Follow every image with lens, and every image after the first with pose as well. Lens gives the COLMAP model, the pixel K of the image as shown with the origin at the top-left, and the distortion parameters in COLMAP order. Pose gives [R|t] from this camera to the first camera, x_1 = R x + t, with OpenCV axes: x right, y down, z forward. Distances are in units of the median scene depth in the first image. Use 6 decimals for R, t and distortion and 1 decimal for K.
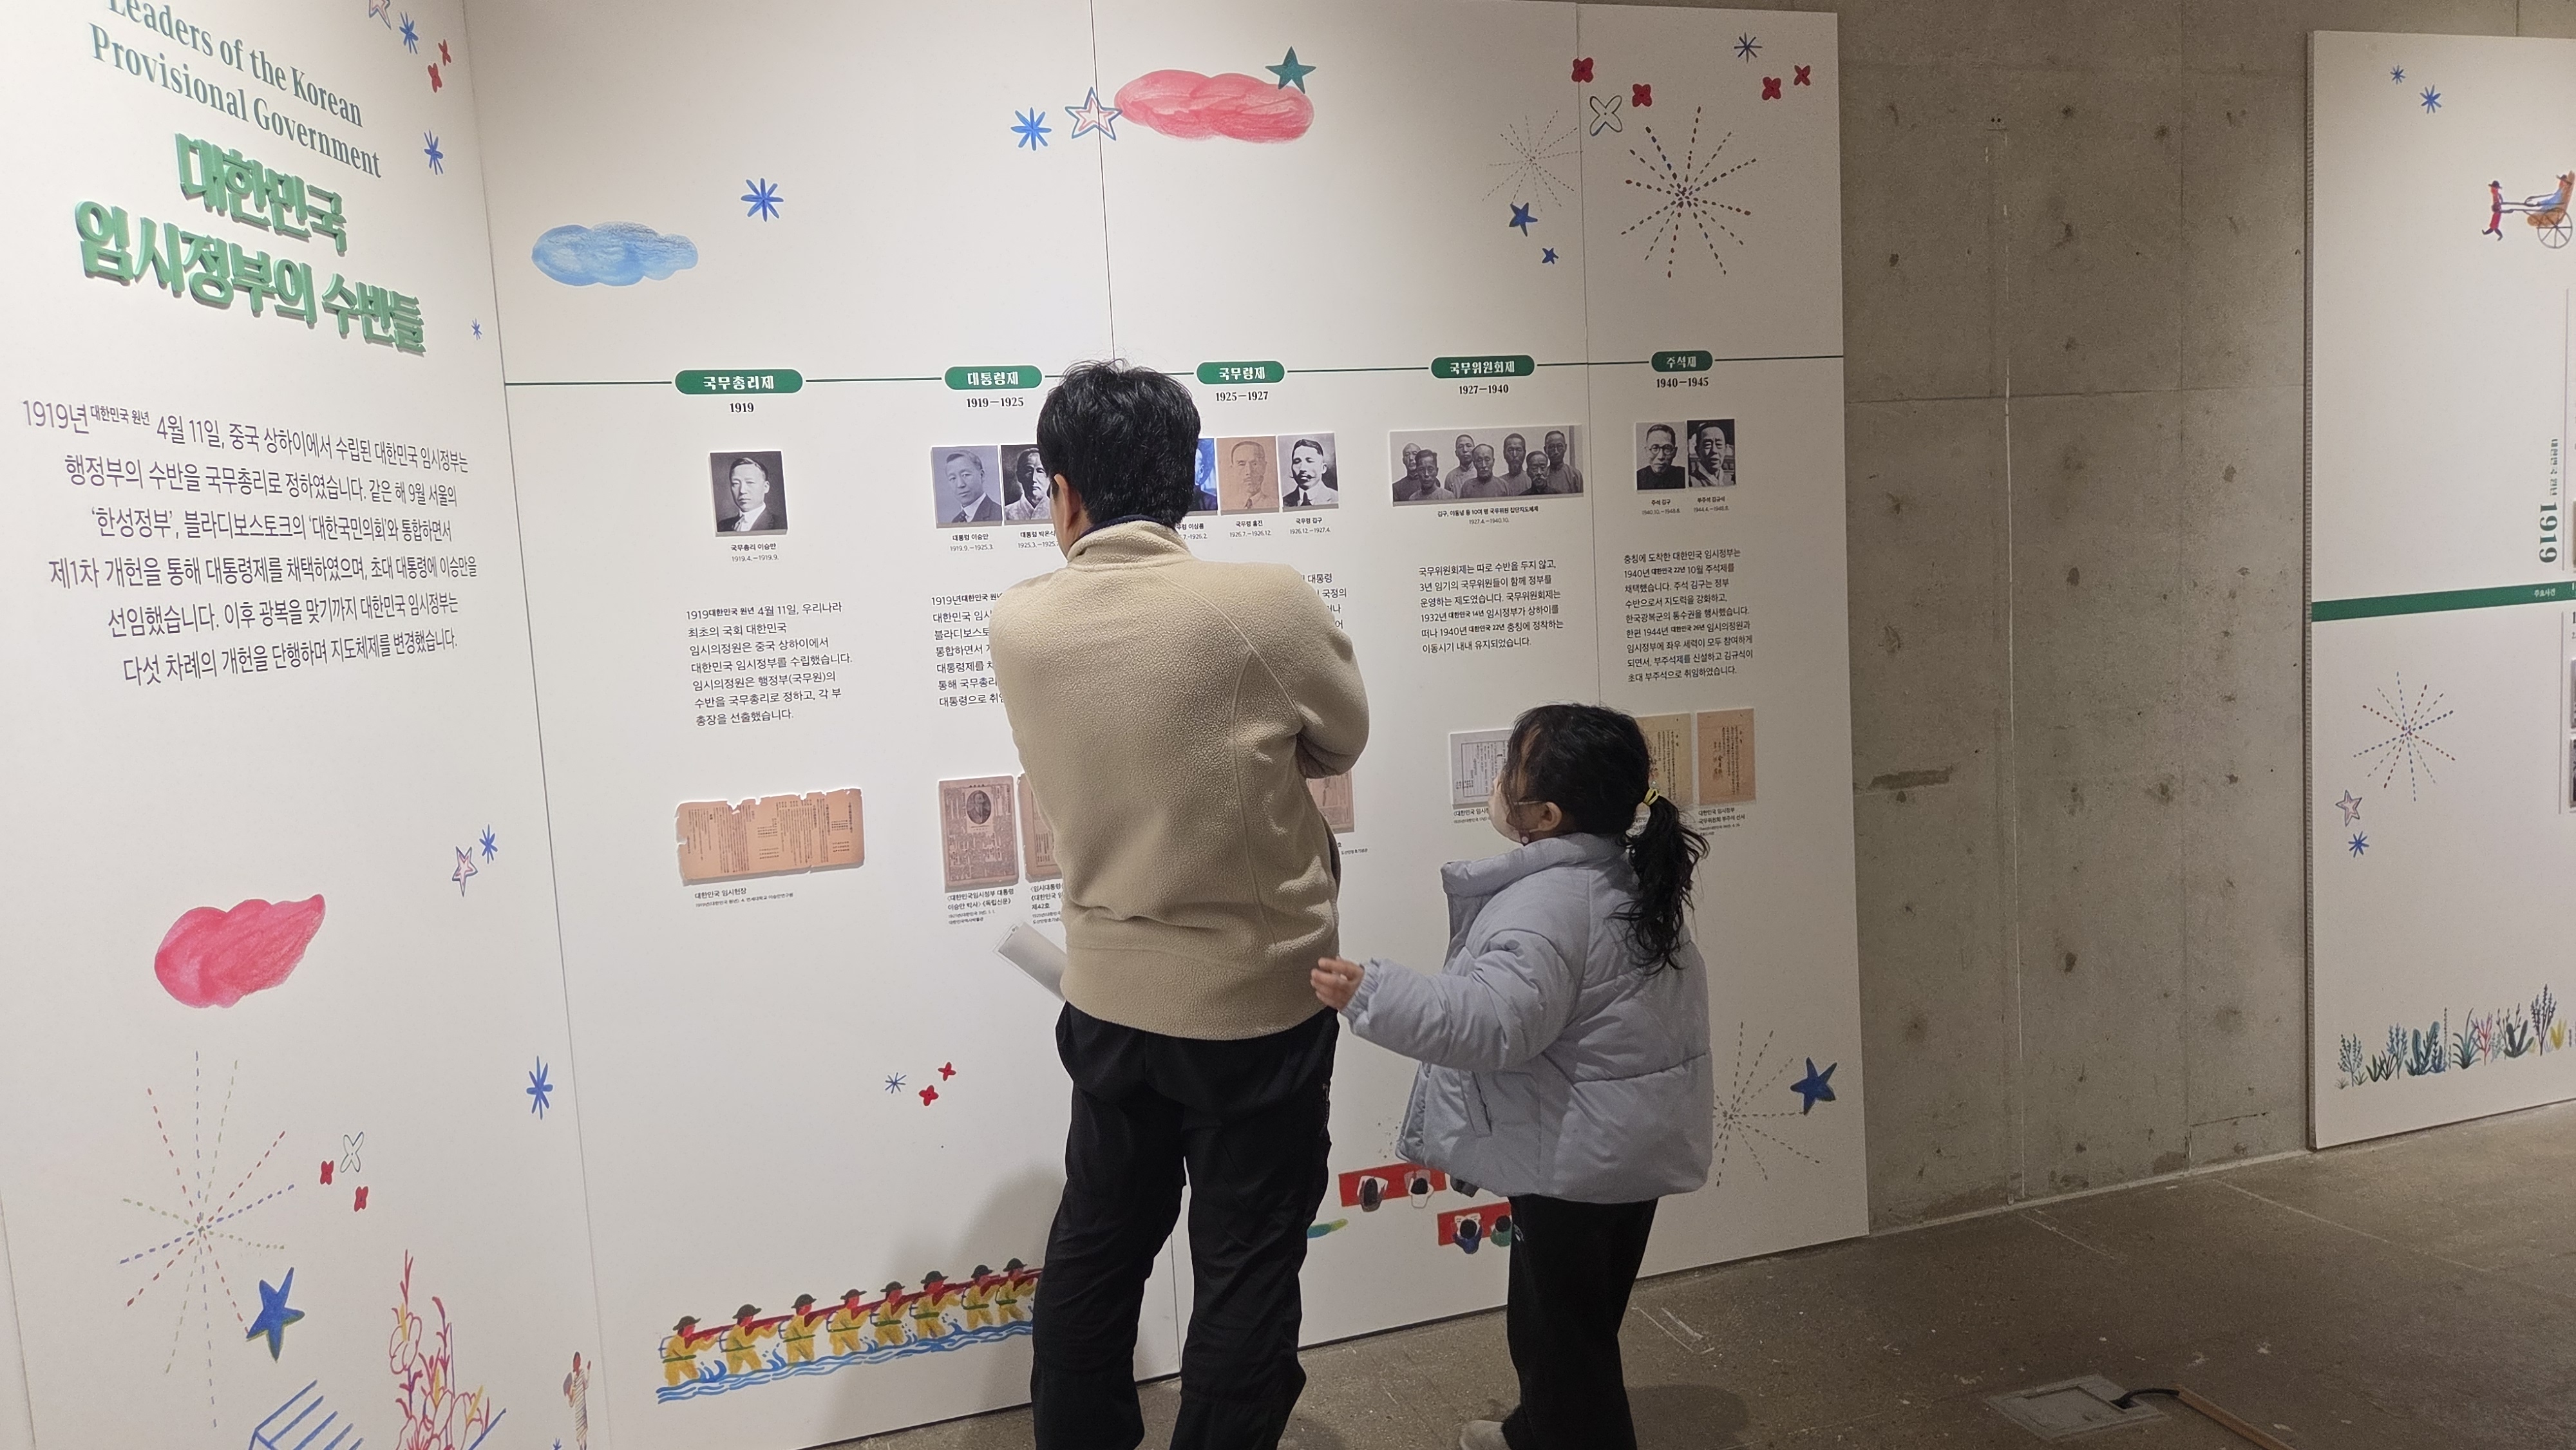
lens RADIAL K [[1784.7, 0, 1288.0], [0, 1784.7, 725.0], [0, 0, 1]] dist [0.058941, -0.064419]
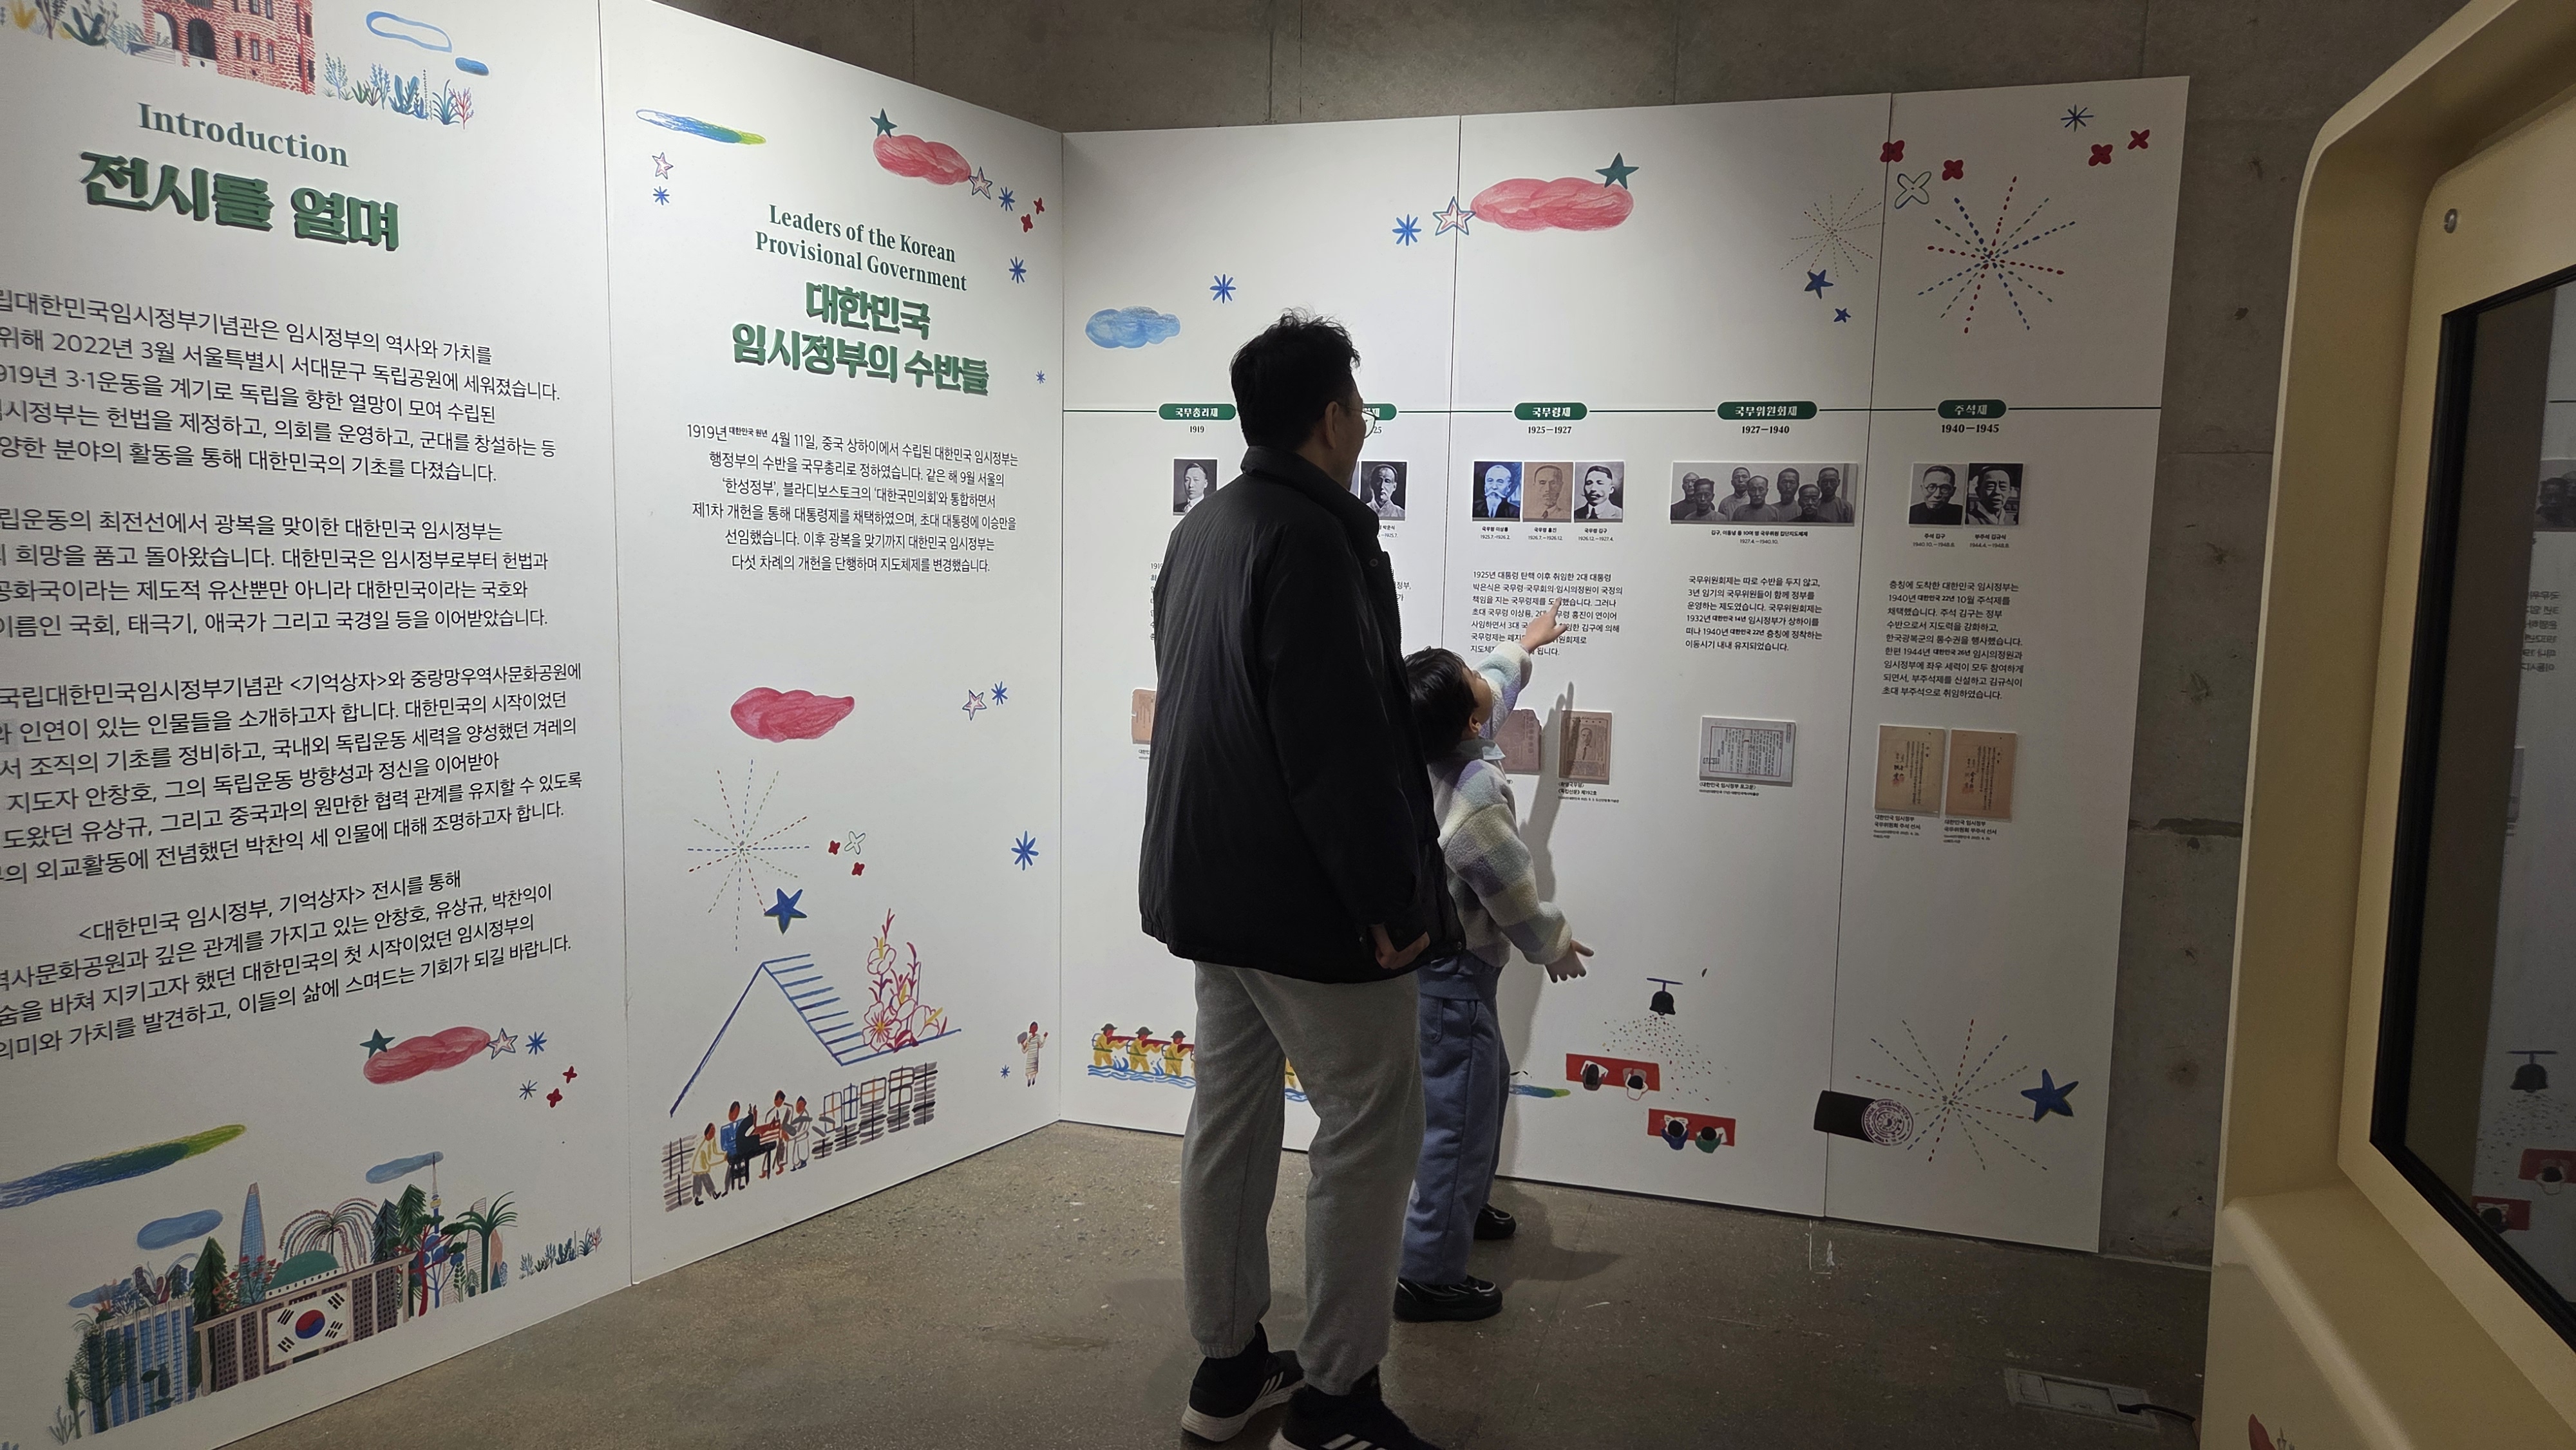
lens RADIAL K [[1755.6, 0, 1248.3], [0, 1755.6, 752.1], [0, 0, 1]] dist [0.048152, -0.059825]
pose [[0.808169, 0.138665, -0.572395, 0.550929], [-0.124699, 0.990141, 0.063802, -0.009369], [0.575599, 0.019815, 0.817492, -0.147314]]
